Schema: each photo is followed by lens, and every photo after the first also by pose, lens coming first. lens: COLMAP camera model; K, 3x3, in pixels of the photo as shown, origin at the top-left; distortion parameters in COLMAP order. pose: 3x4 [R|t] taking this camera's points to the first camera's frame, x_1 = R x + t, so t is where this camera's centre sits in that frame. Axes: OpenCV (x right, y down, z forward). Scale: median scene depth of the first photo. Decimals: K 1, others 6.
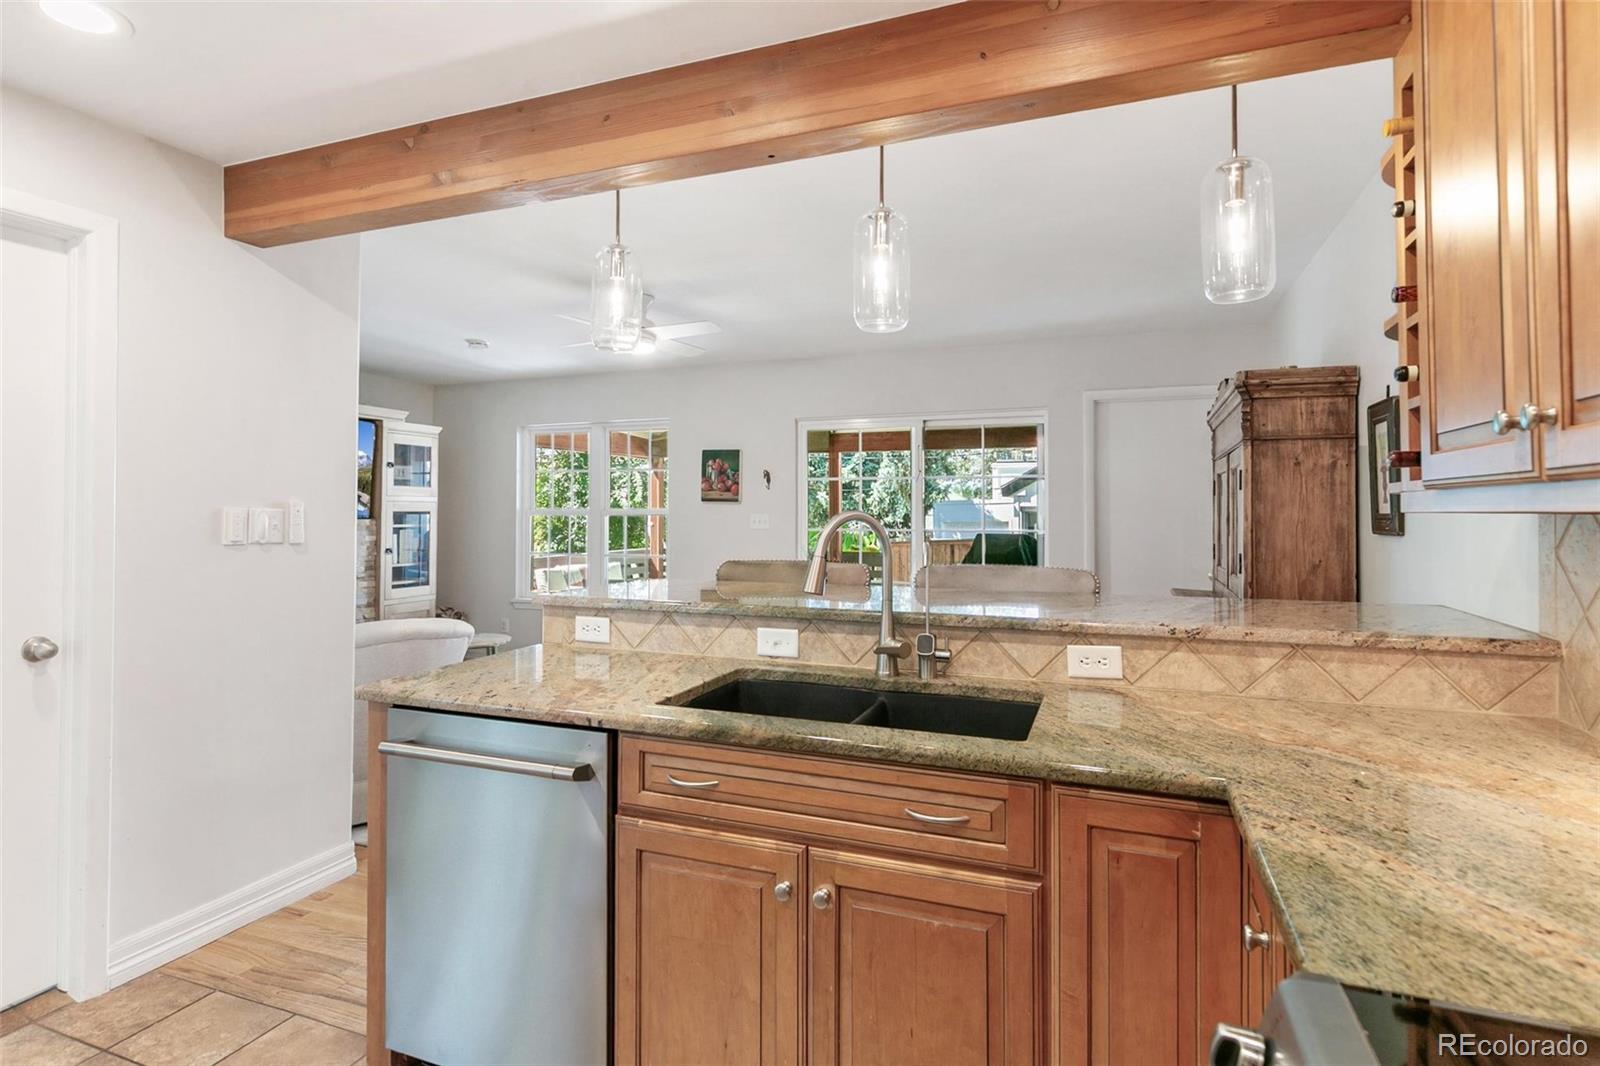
lens RADIAL K [[811.8, 0, 802.6], [0, 811.8, 498.1], [0, 0, 1]] dist [0.000314, 0.000018]
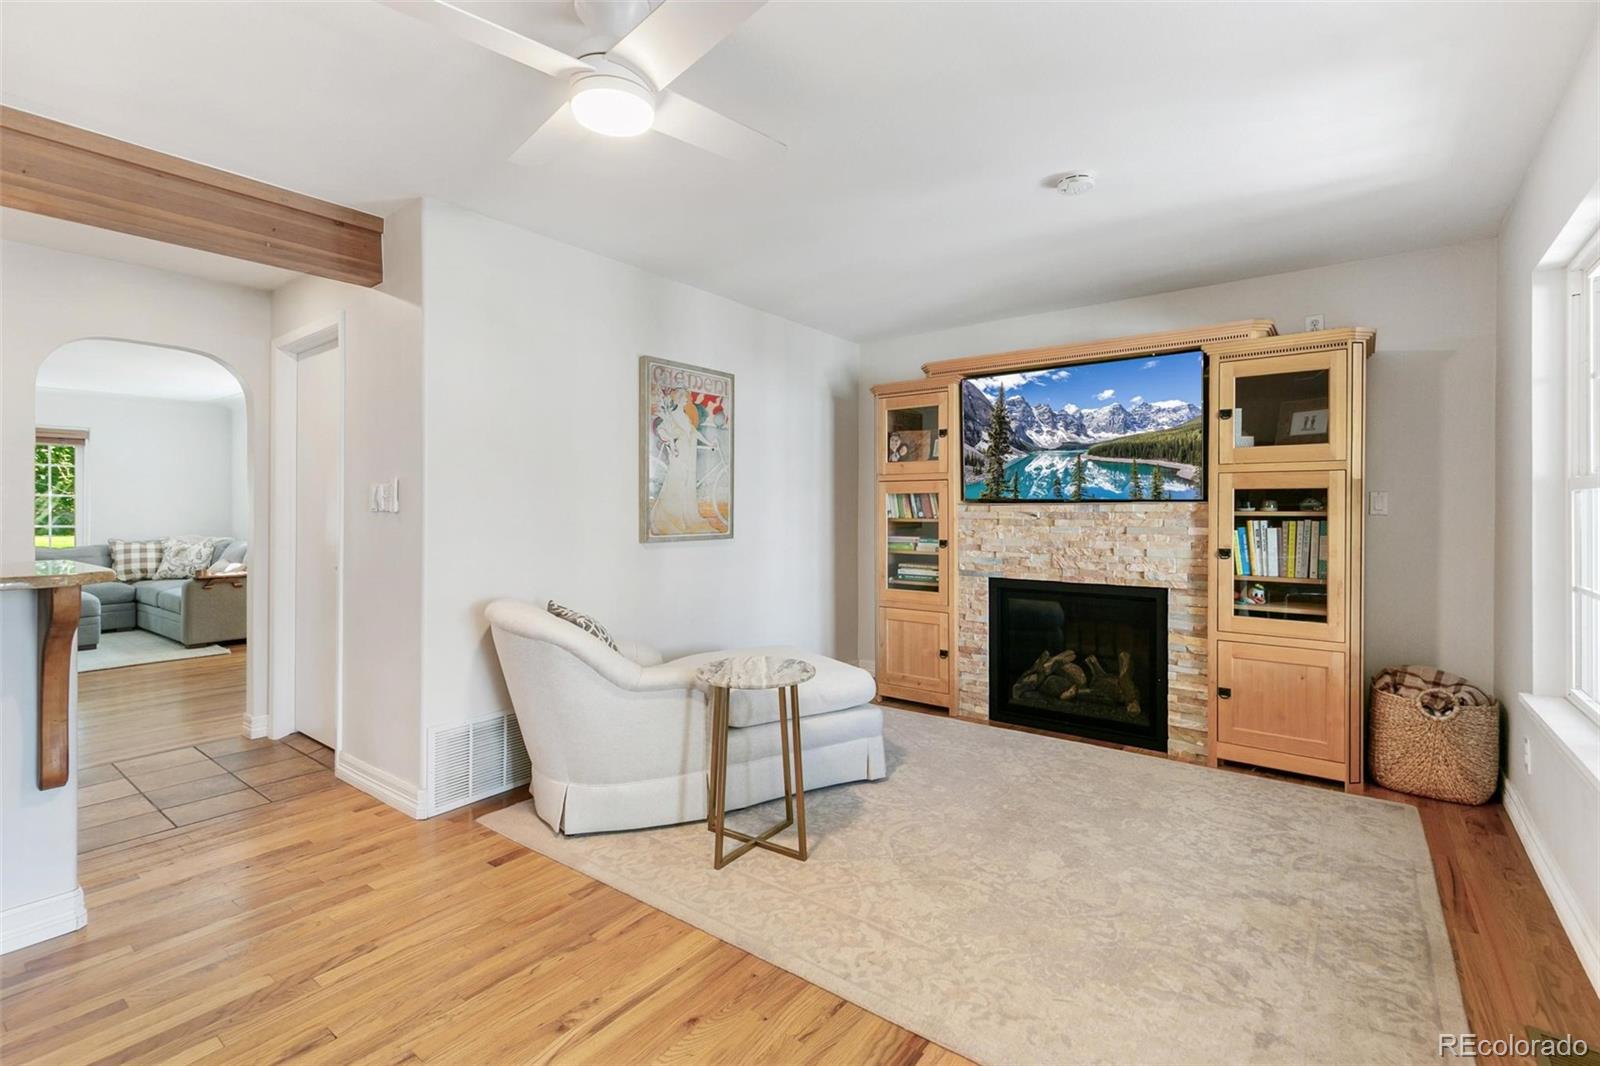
lens RADIAL K [[730.2, 0, 789.1], [0, 730.2, 512.2], [0, 0, 1]] dist [0.006850, -0.001201]
pose [[-0.278328, 0.000466, -0.960486, 0.116980], [0.015014, 0.999880, -0.003866, 0.030992], [0.960369, -0.015497, -0.278302, 0.837230]]
